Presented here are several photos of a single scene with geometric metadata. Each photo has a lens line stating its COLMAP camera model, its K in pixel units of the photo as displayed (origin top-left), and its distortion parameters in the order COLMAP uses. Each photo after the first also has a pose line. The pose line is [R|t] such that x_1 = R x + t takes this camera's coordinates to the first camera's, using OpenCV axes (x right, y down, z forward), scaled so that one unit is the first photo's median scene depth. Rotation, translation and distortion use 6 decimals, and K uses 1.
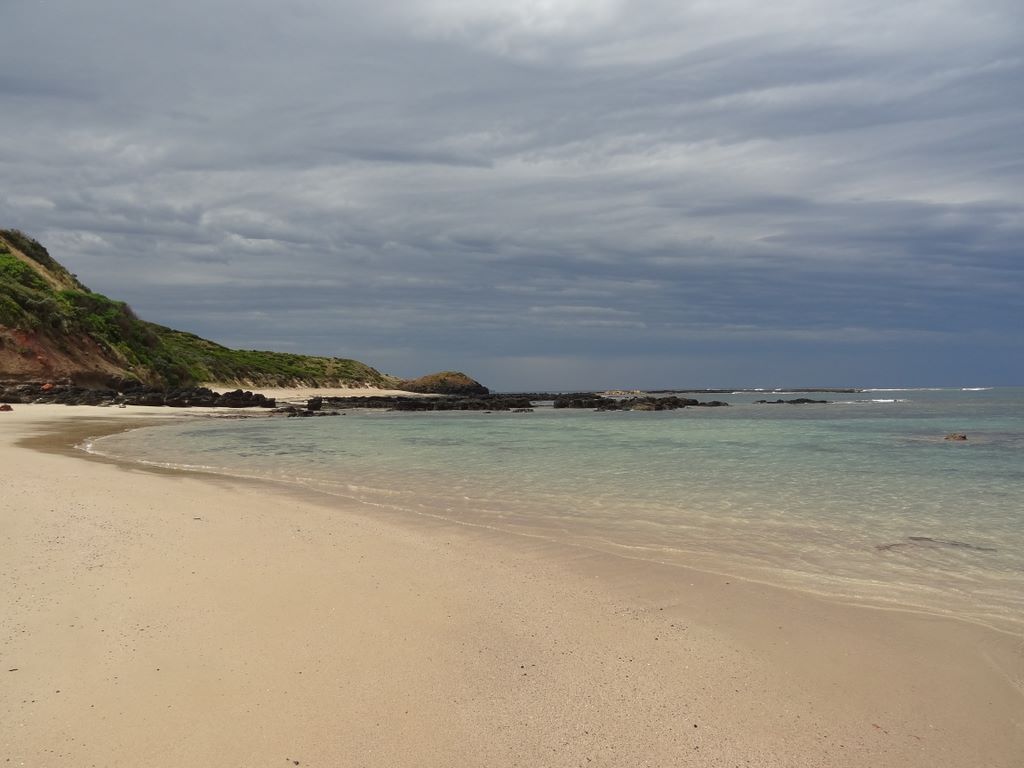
lens RADIAL K [[794.4, 0, 505.5], [0, 794.4, 374.3], [0, 0, 1]] dist [0.081218, 0.012830]
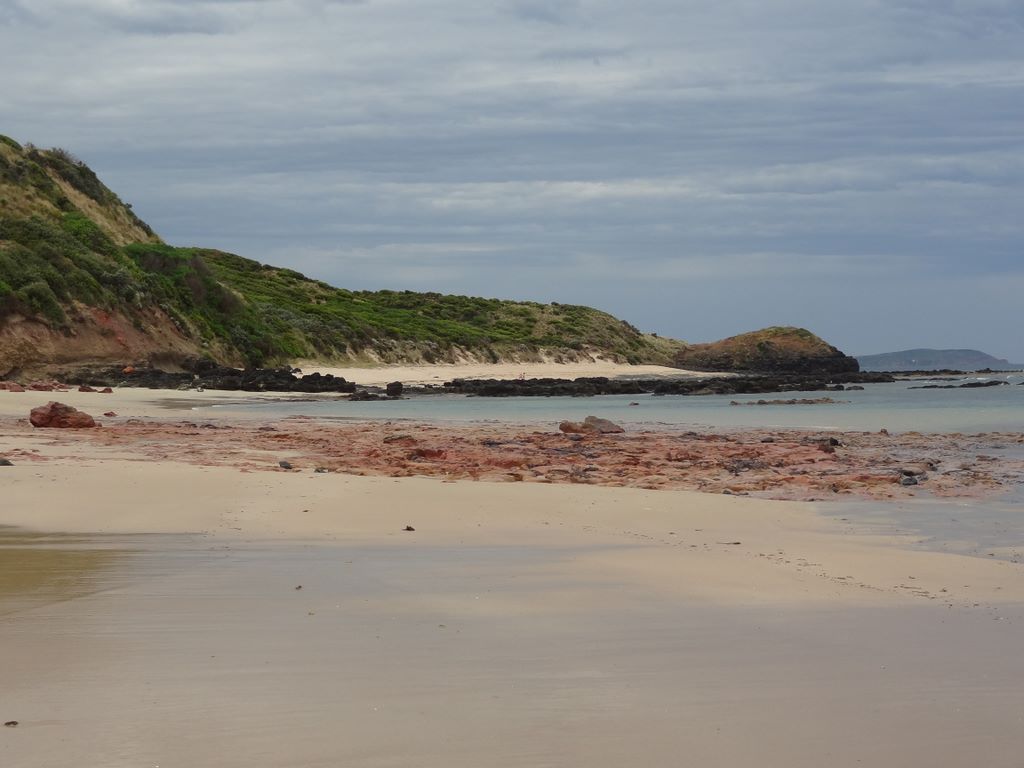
lens RADIAL K [[1783.6, 0, 513.3], [0, 1783.6, 392.7], [0, 0, 1]] dist [0.250184, 0.000000]
pose [[0.966400, 0.001568, -0.257039, 0.216776], [0.007970, 0.999318, 0.036063, -0.015681], [0.256920, -0.036900, 0.965728, -0.481235]]
